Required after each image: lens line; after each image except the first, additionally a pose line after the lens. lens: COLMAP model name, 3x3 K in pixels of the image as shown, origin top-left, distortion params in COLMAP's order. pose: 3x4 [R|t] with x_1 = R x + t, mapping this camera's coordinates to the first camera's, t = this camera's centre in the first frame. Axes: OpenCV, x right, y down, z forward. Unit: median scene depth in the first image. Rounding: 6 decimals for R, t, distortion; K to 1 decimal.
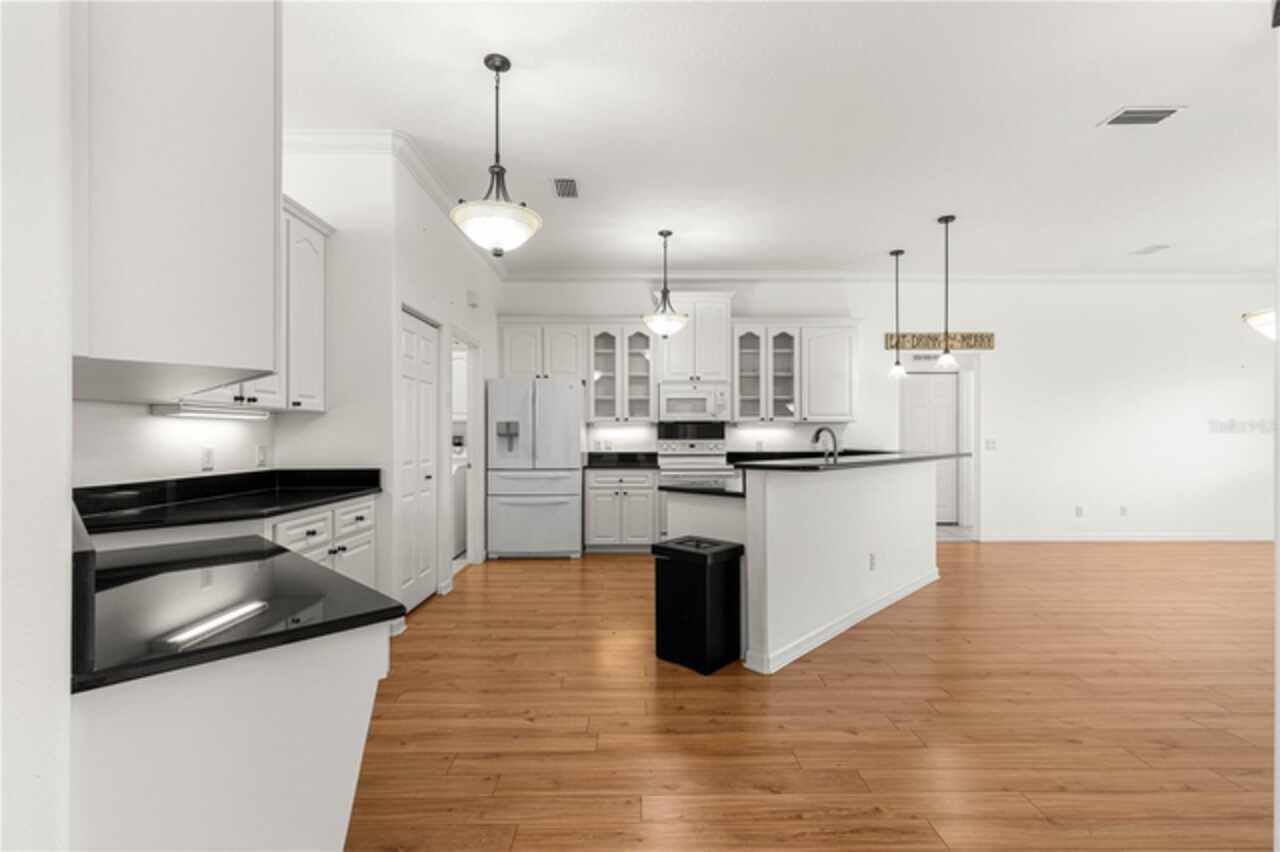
lens RADIAL K [[567.0, 0, 641.2], [0, 567.0, 431.1], [0, 0, 1]] dist [0.001949, -0.000248]
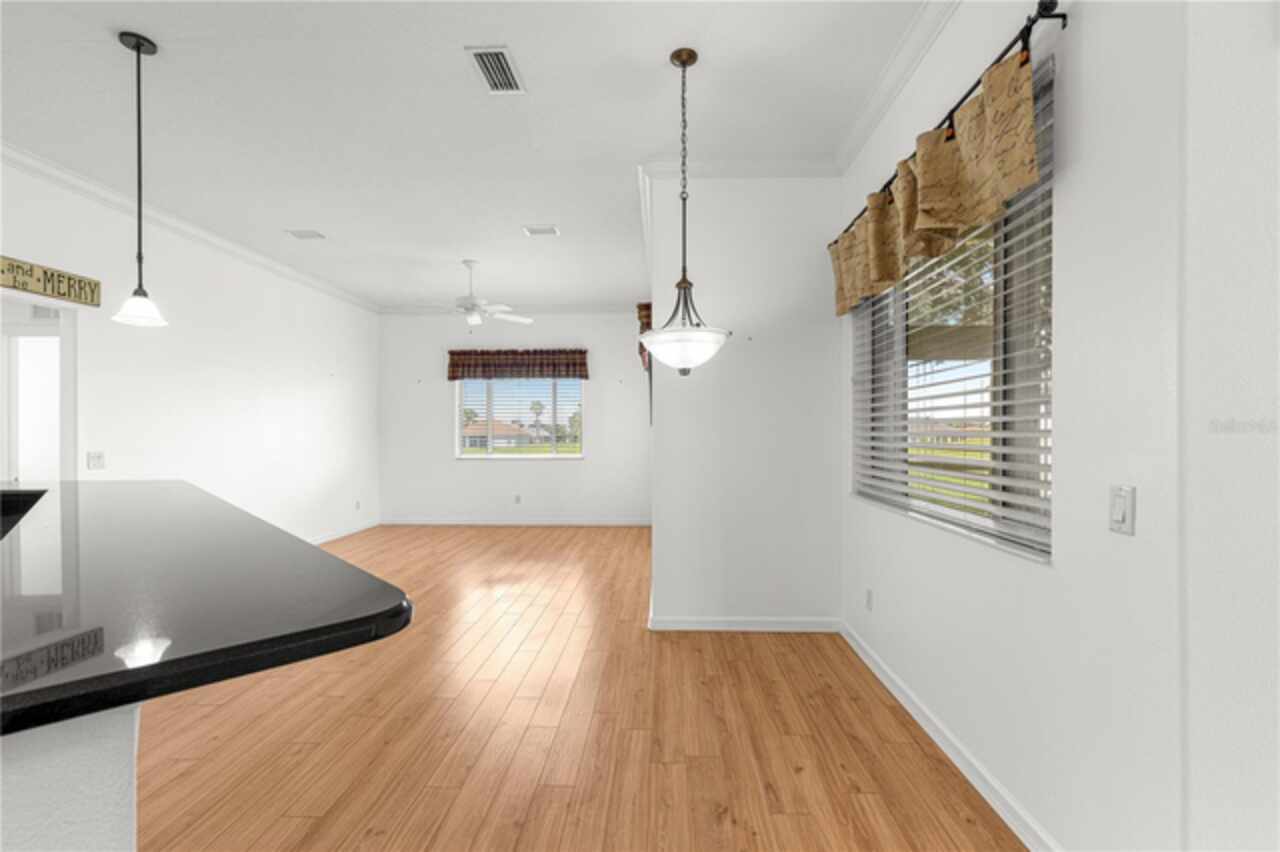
lens RADIAL K [[572.4, 0, 641.2], [0, 572.4, 430.2], [0, 0, 1]] dist [0.001372, 0.000257]
pose [[0.047825, 0.000336, 0.998856, 0.019854], [-0.000392, 1.000000, -0.000317, -0.009802], [-0.998856, -0.000376, 0.047825, 0.398427]]
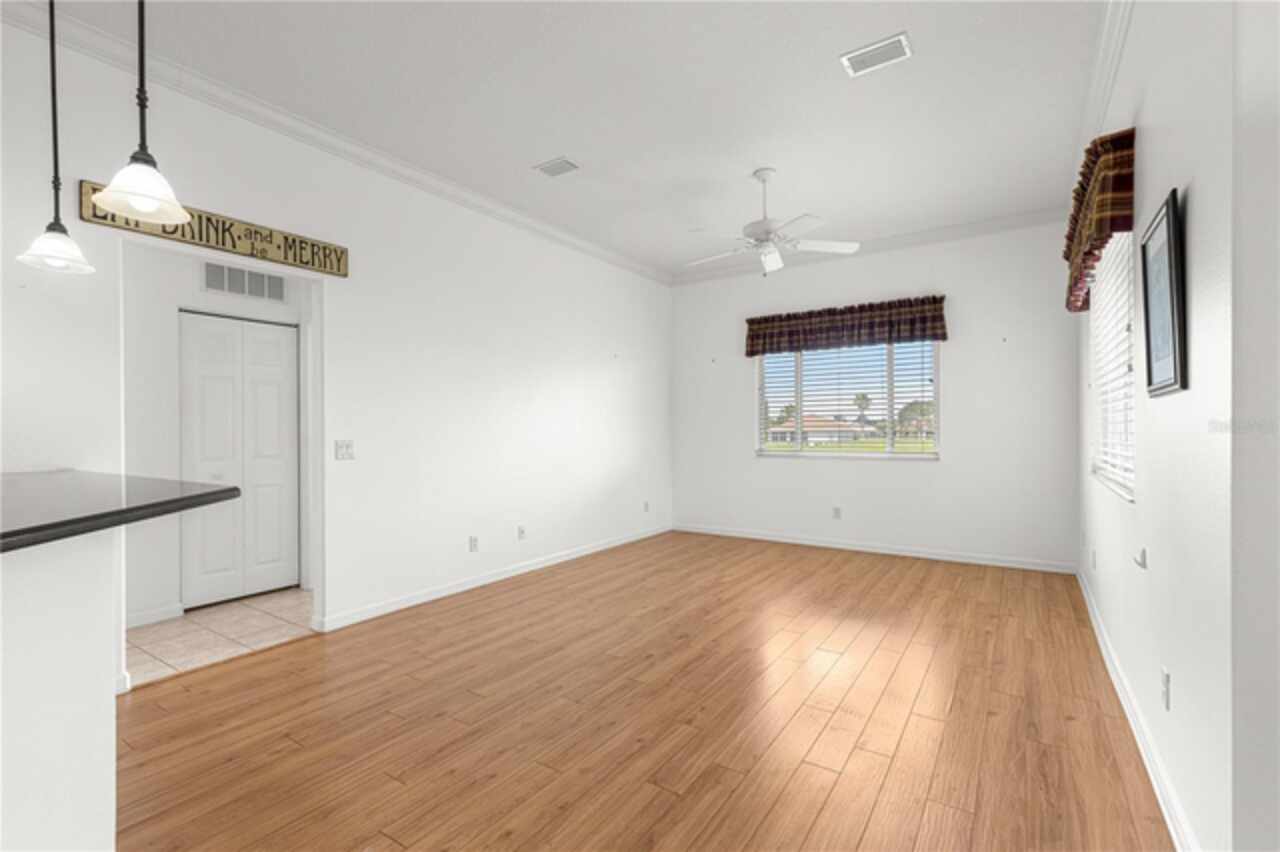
lens RADIAL K [[567.0, 0, 641.2], [0, 567.0, 431.1], [0, 0, 1]] dist [0.001949, -0.000248]
pose [[0.562664, -0.008119, 0.826646, 0.344135], [0.004167, 0.999967, 0.006985, 0.003101], [-0.826675, -0.000486, 0.562679, 0.479347]]
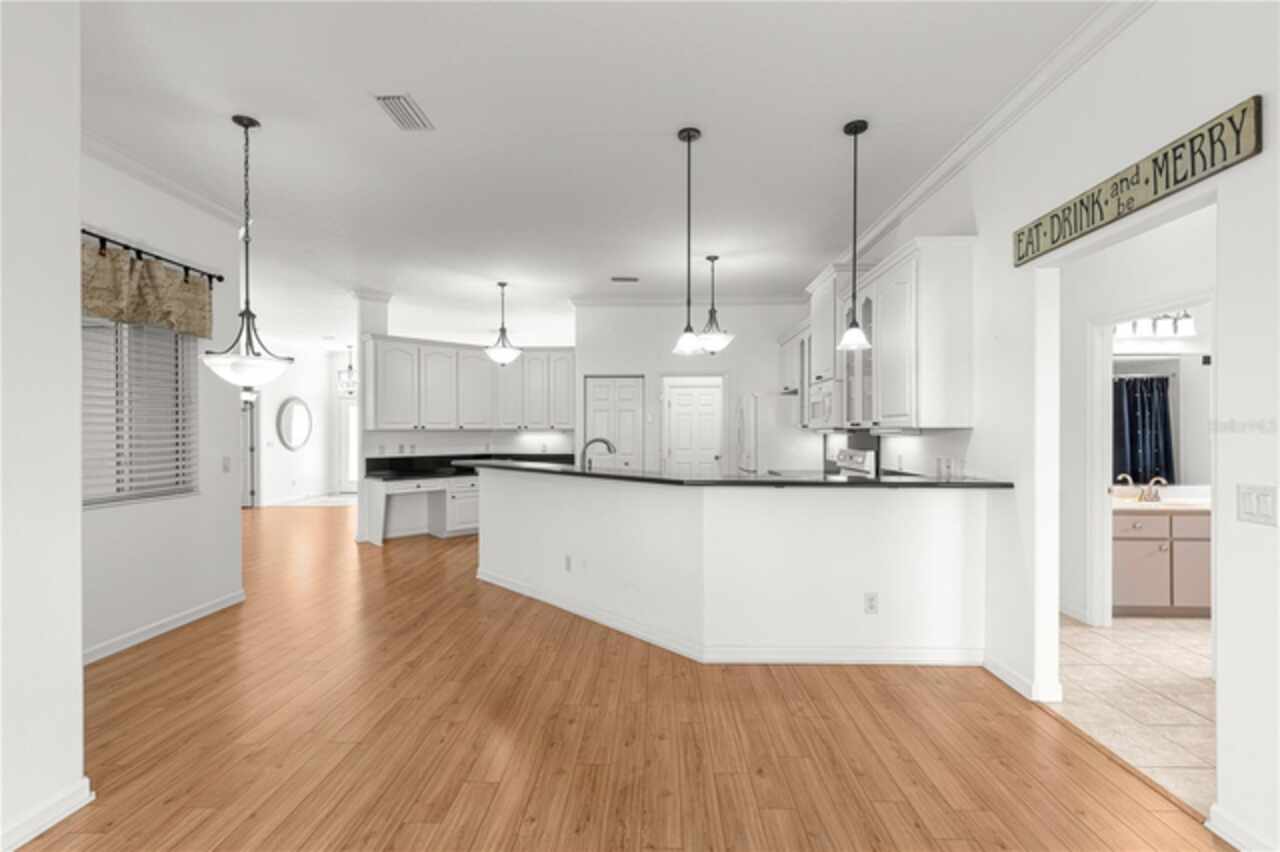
lens RADIAL K [[567.0, 0, 641.2], [0, 567.0, 431.1], [0, 0, 1]] dist [0.001949, -0.000248]
pose [[-0.032641, -0.003543, -0.999461, 0.963138], [0.006372, 0.999973, -0.003753, -0.012964], [0.999447, -0.006491, -0.032618, 0.759478]]
